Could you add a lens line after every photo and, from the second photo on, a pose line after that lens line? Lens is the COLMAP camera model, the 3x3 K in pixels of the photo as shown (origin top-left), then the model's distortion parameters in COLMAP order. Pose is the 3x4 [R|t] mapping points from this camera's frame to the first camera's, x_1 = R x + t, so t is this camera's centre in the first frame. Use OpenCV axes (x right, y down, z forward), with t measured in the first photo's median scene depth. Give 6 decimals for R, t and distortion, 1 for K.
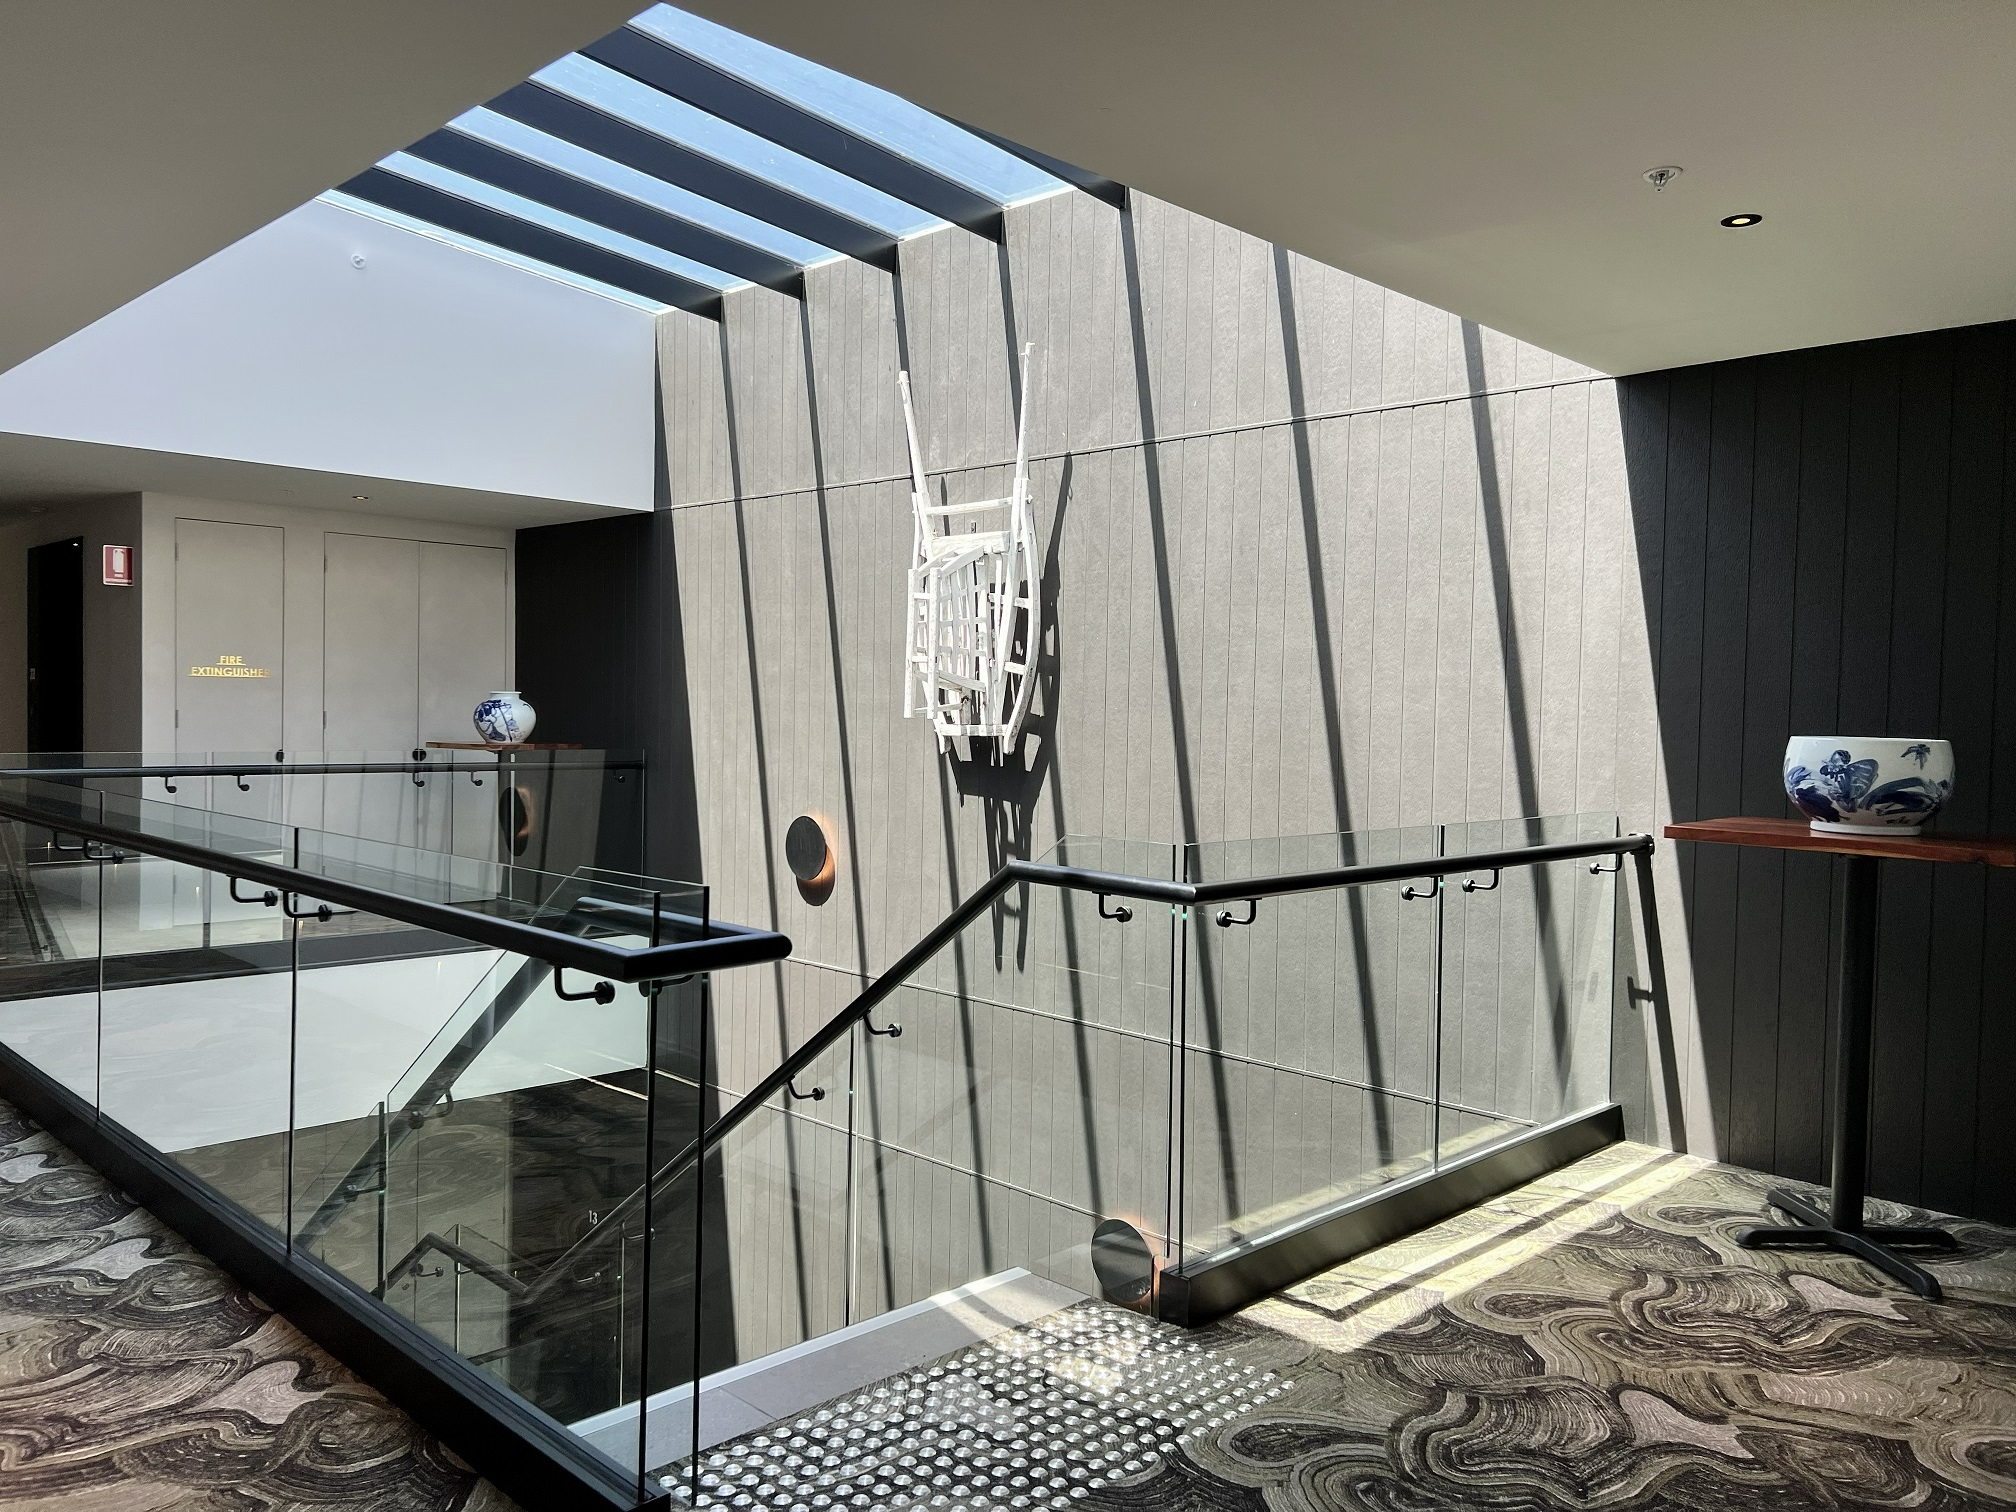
lens RADIAL K [[1520.9, 0, 1005.8], [0, 1520.9, 761.3], [0, 0, 1]] dist [0.039332, 0.002752]
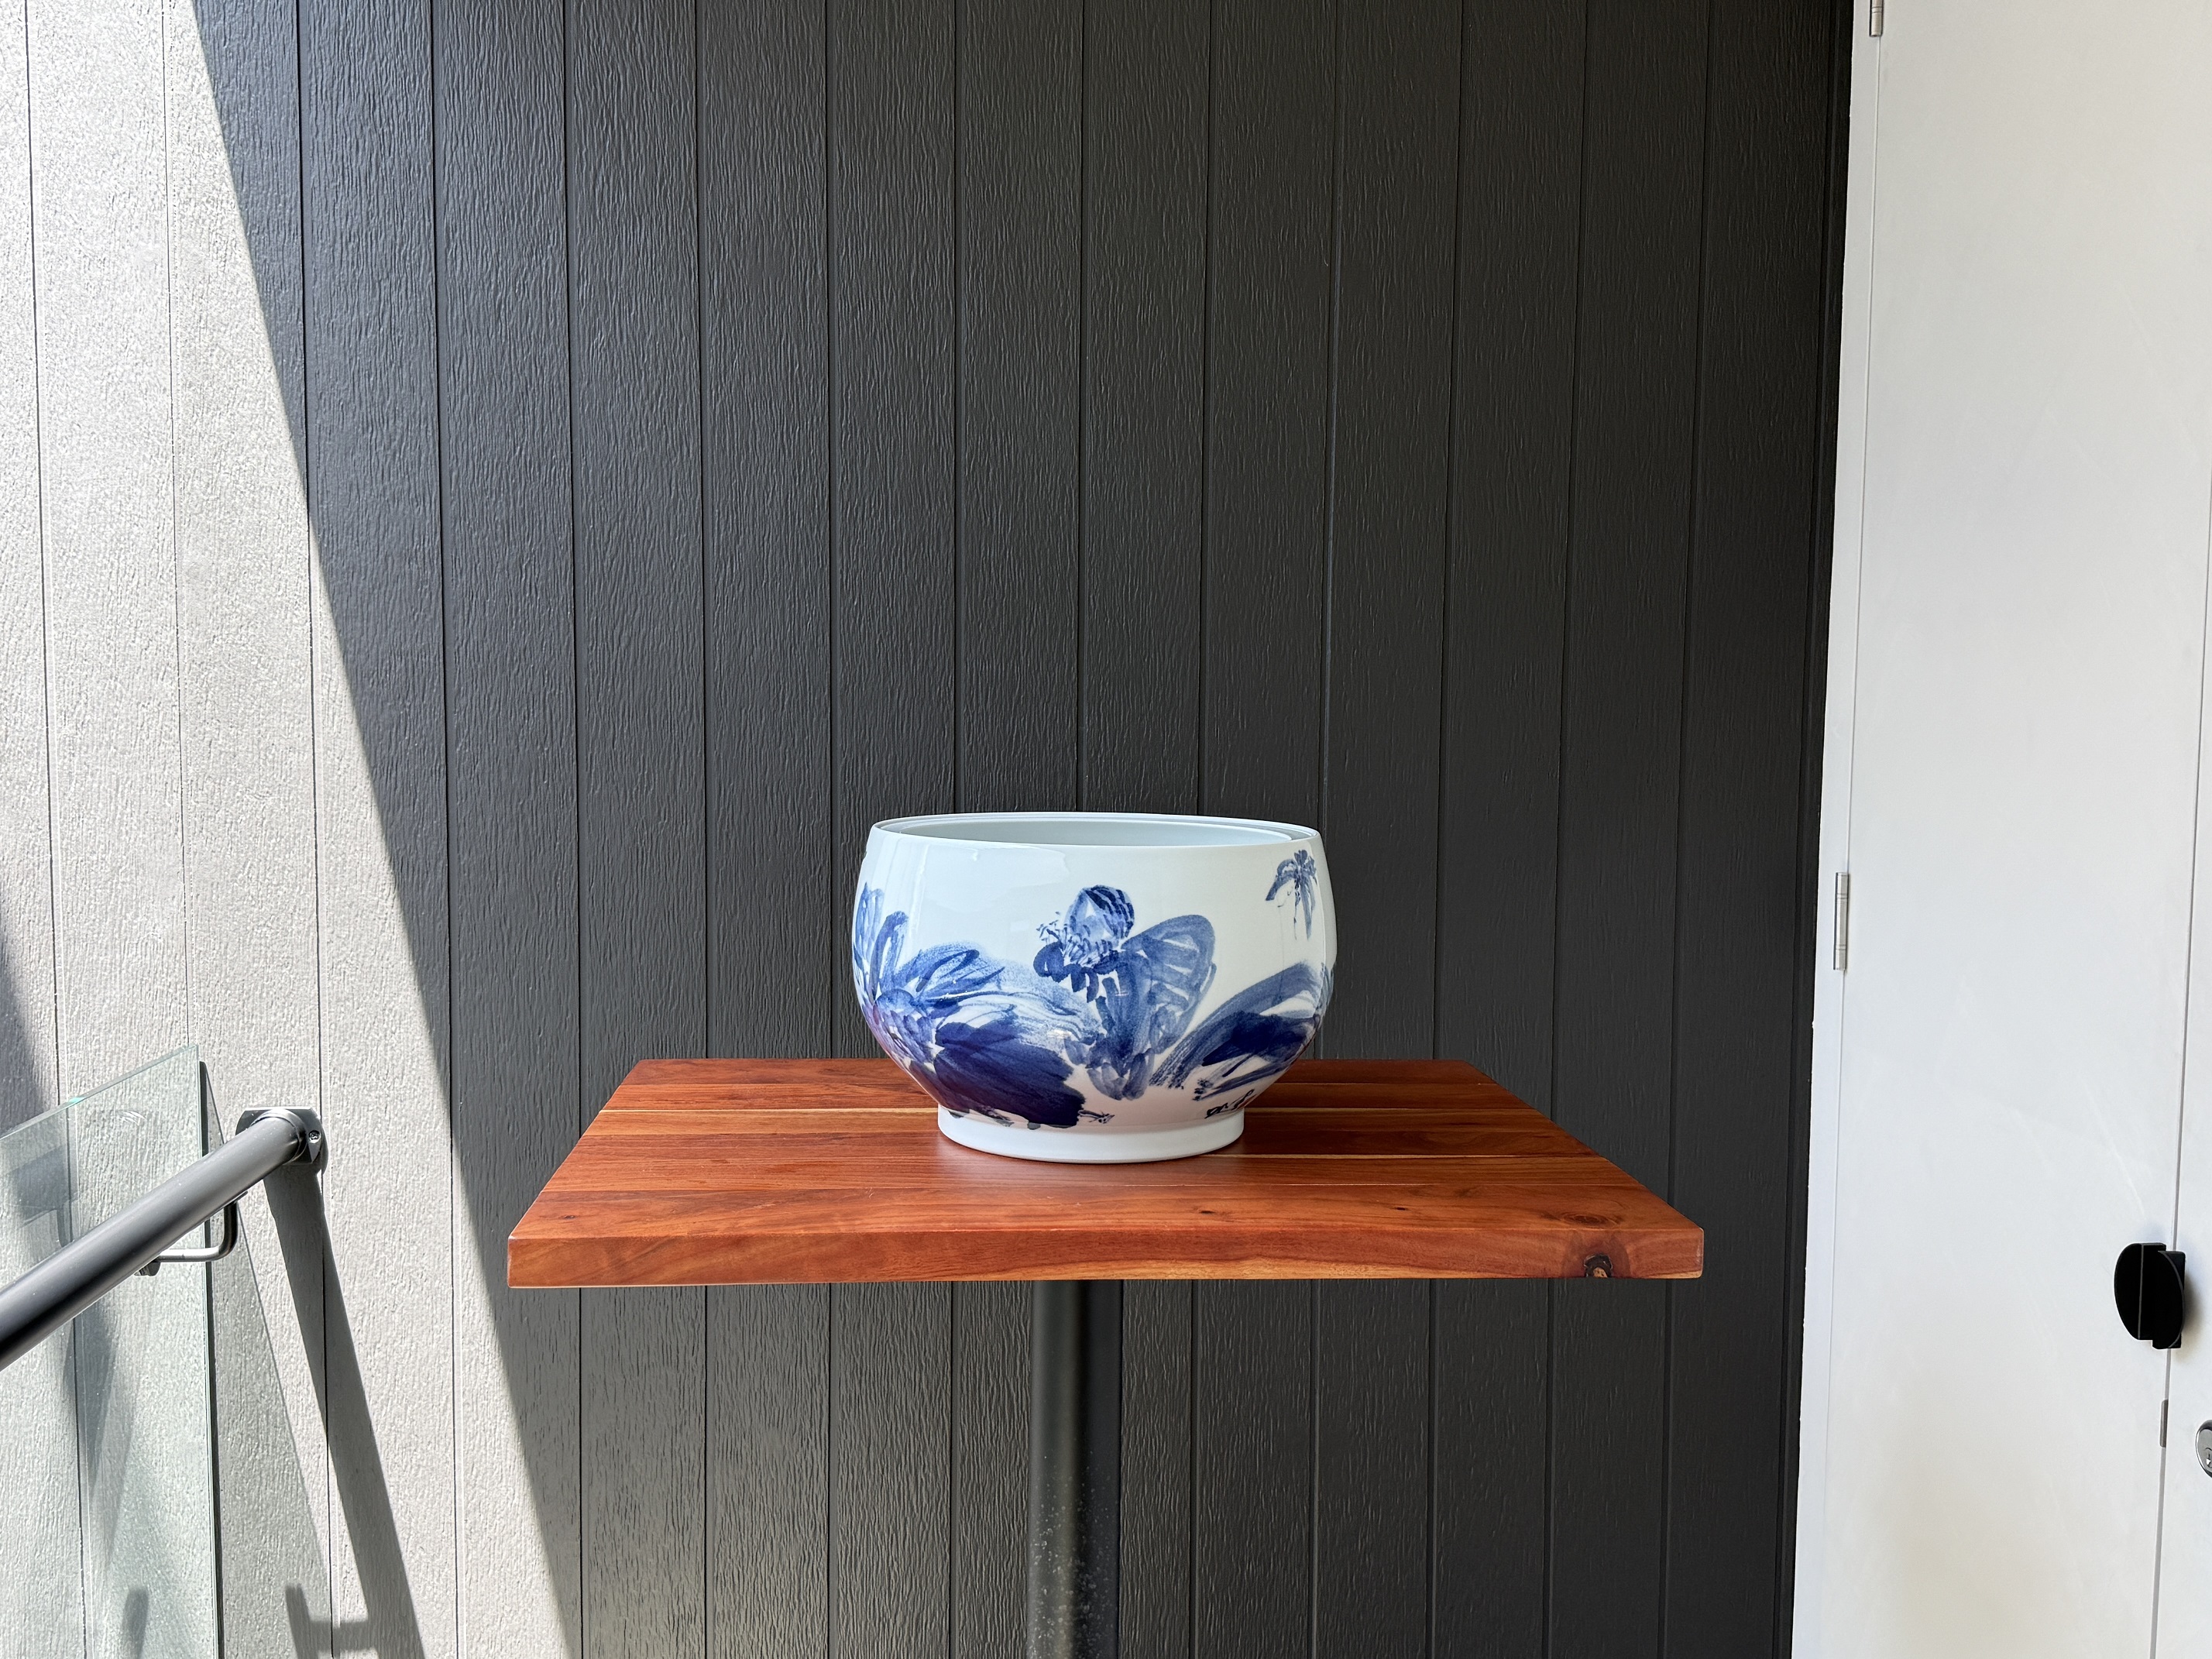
lens RADIAL K [[2054.7, 0, 1105.3], [0, 2054.7, 838.8], [0, 0, 1]] dist [-0.055332, 0.000000]
pose [[0.635821, -0.076047, 0.768081, 0.252649], [0.033652, 0.996919, 0.070847, -0.040875], [-0.771102, -0.019199, 0.636422, 0.744204]]
